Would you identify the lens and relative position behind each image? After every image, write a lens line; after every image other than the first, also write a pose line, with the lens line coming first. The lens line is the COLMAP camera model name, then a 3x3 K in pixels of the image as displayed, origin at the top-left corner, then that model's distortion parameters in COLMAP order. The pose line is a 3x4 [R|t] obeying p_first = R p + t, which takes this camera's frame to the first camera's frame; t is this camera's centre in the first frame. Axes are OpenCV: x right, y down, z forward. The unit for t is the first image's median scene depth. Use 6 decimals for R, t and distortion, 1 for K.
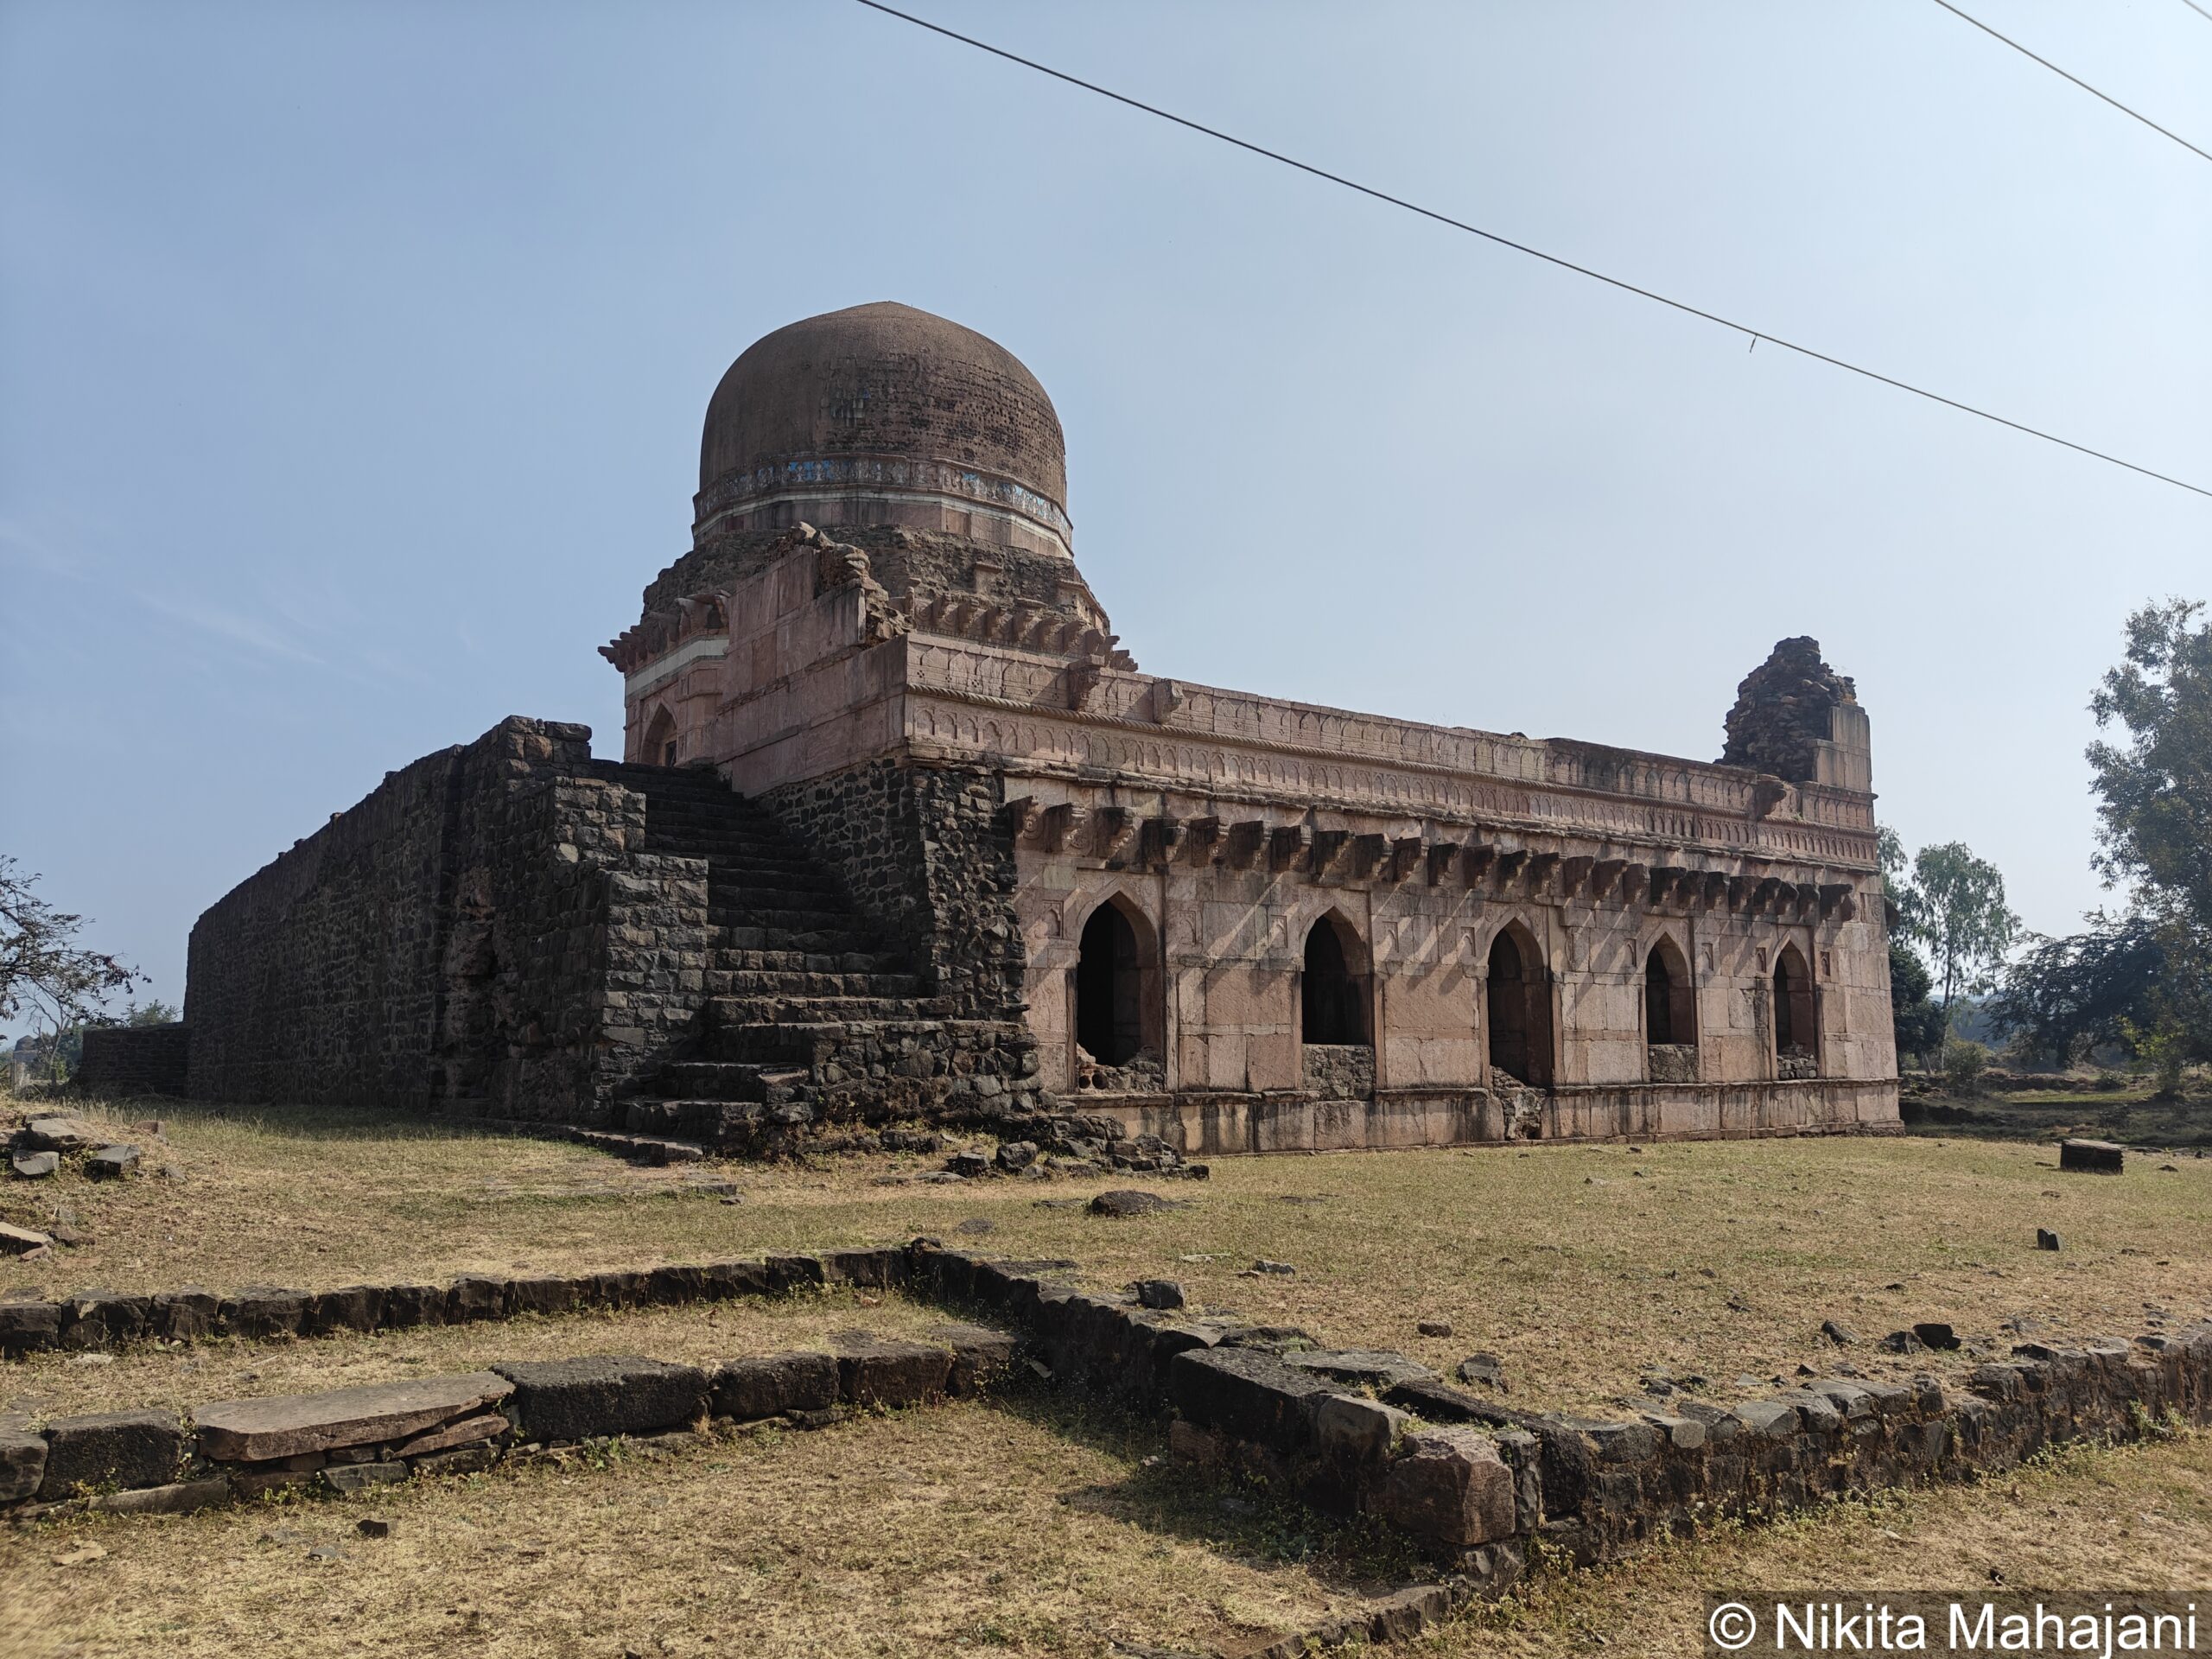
lens RADIAL K [[1556.5, 0, 1103.4], [0, 1556.5, 831.7], [0, 0, 1]] dist [0.027231, -0.030805]
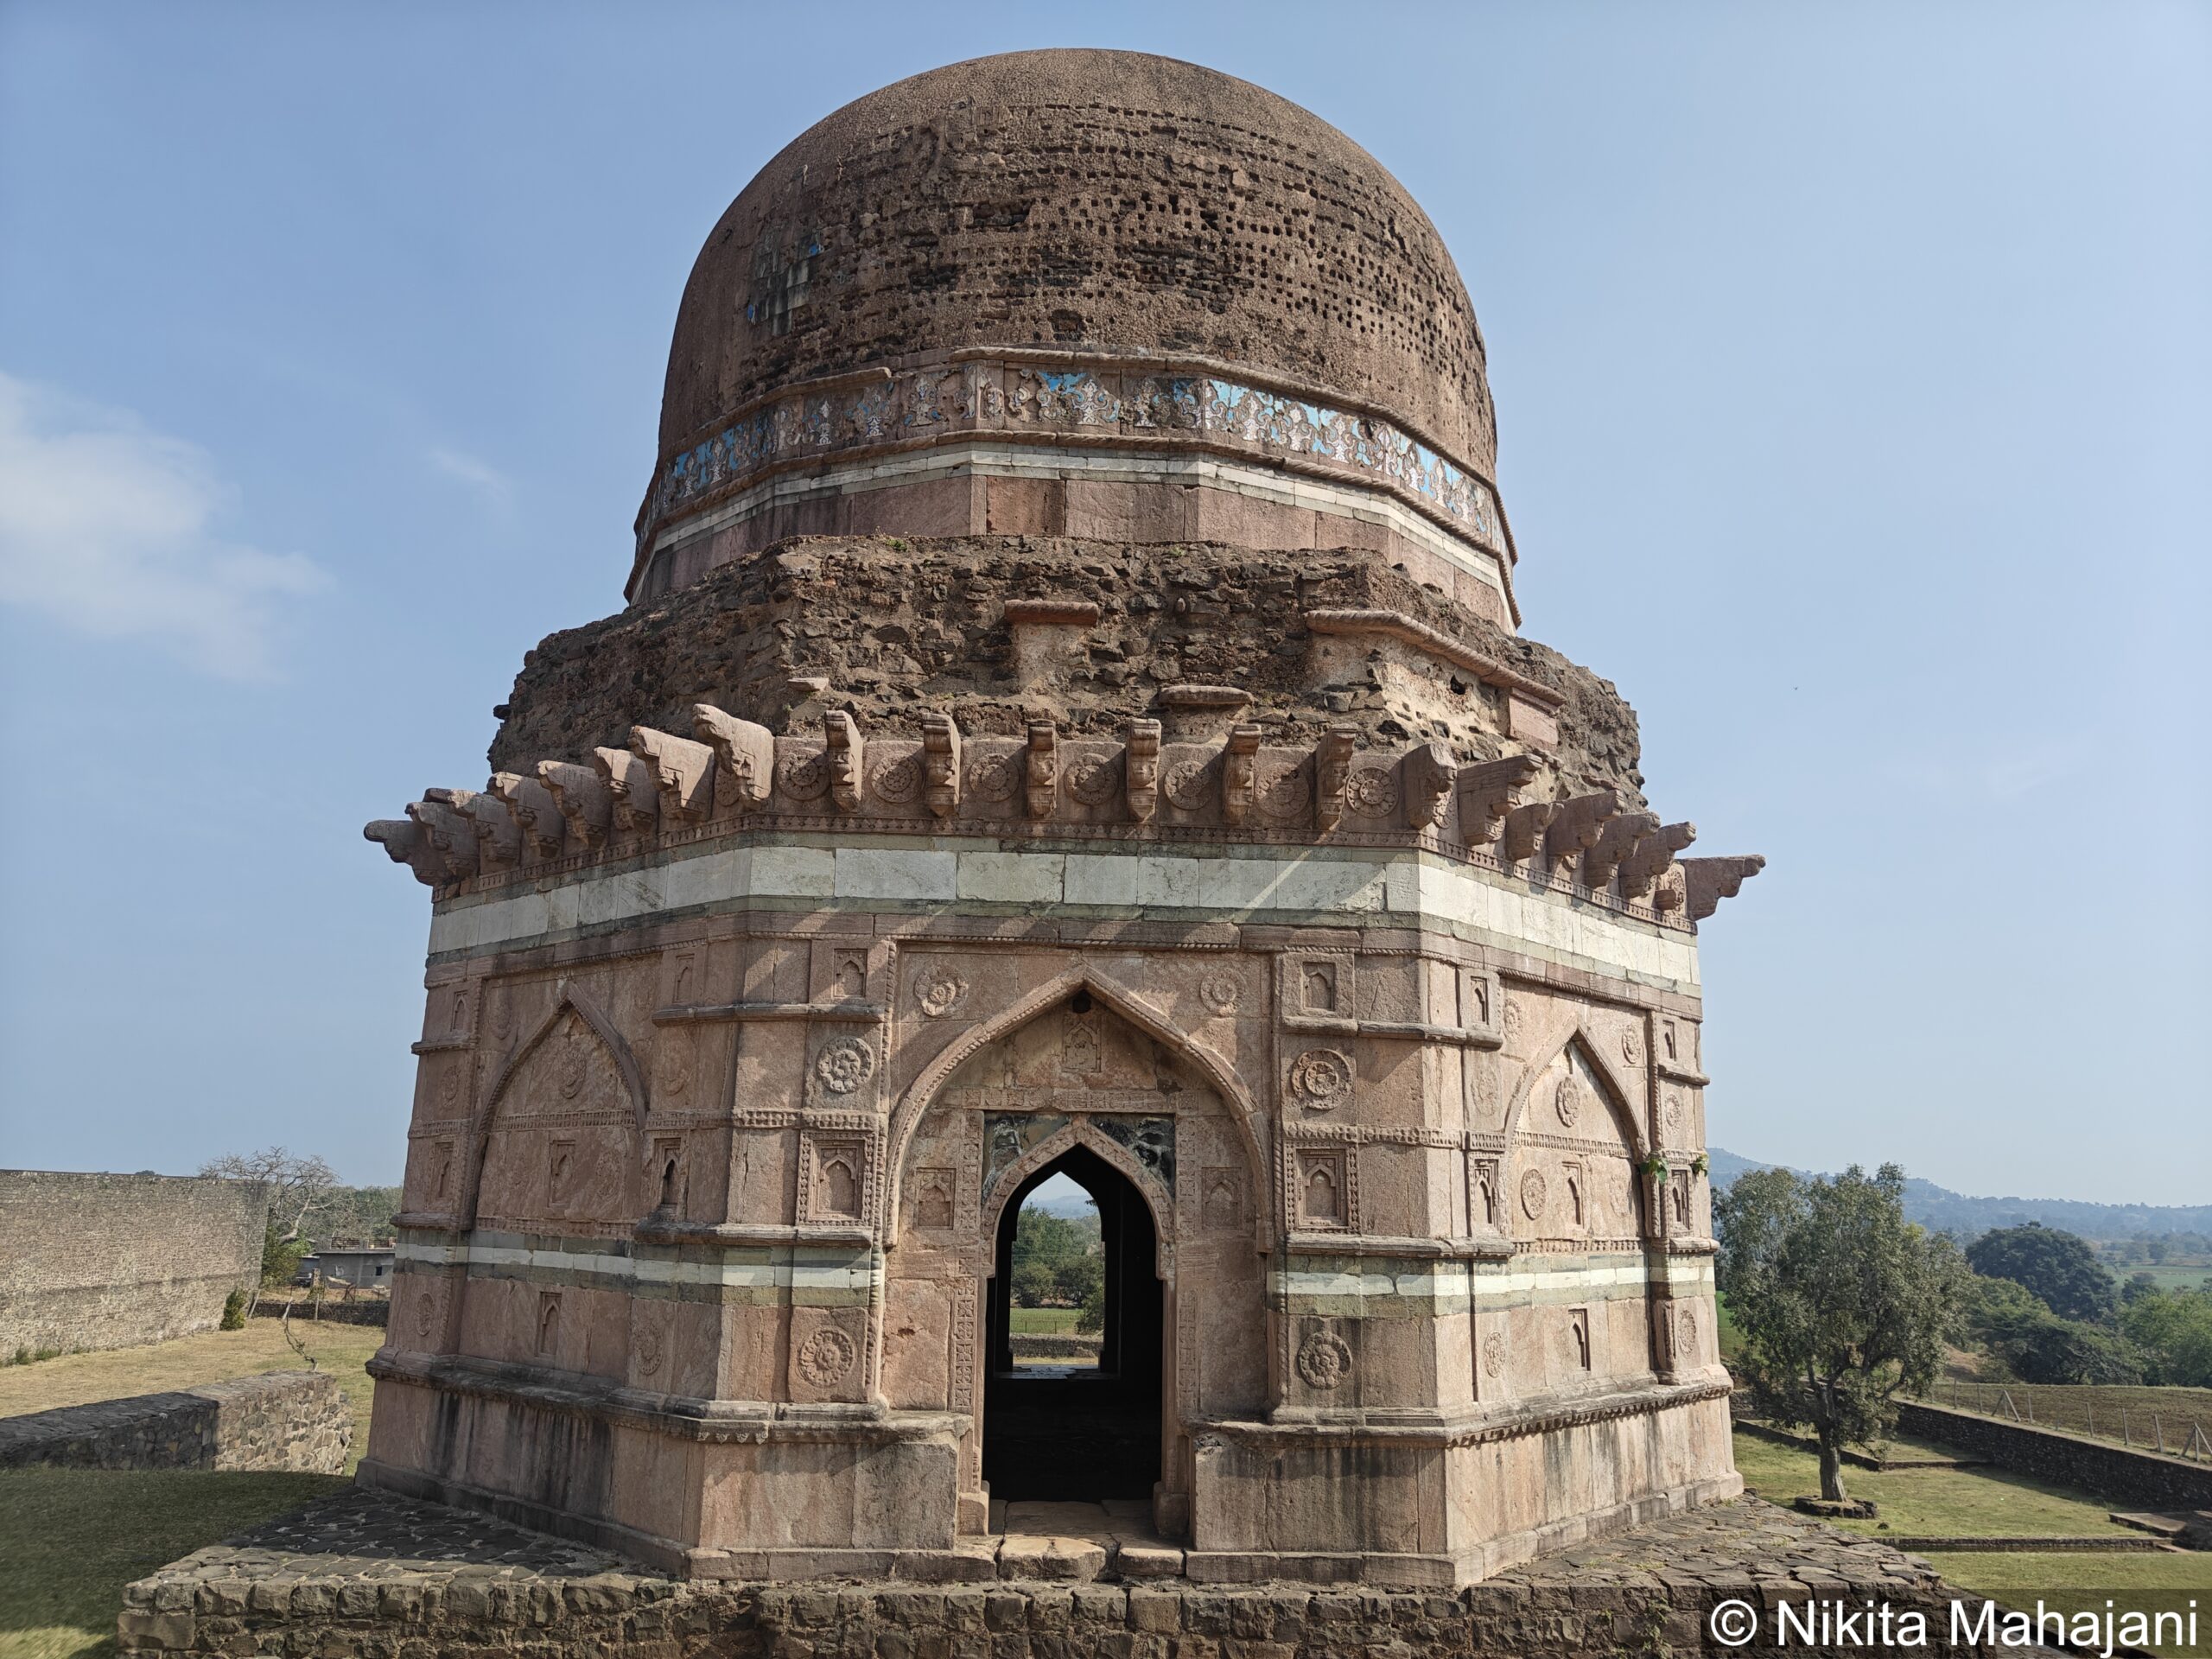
lens RADIAL K [[1556.5, 0, 1106.2], [0, 1556.5, 822.4], [0, 0, 1]] dist [0.027231, -0.030805]
pose [[0.845674, -0.119022, -0.520259, 0.098125], [0.061130, 0.990002, -0.127120, -0.080598], [0.530188, 0.075698, 0.844494, 0.710348]]
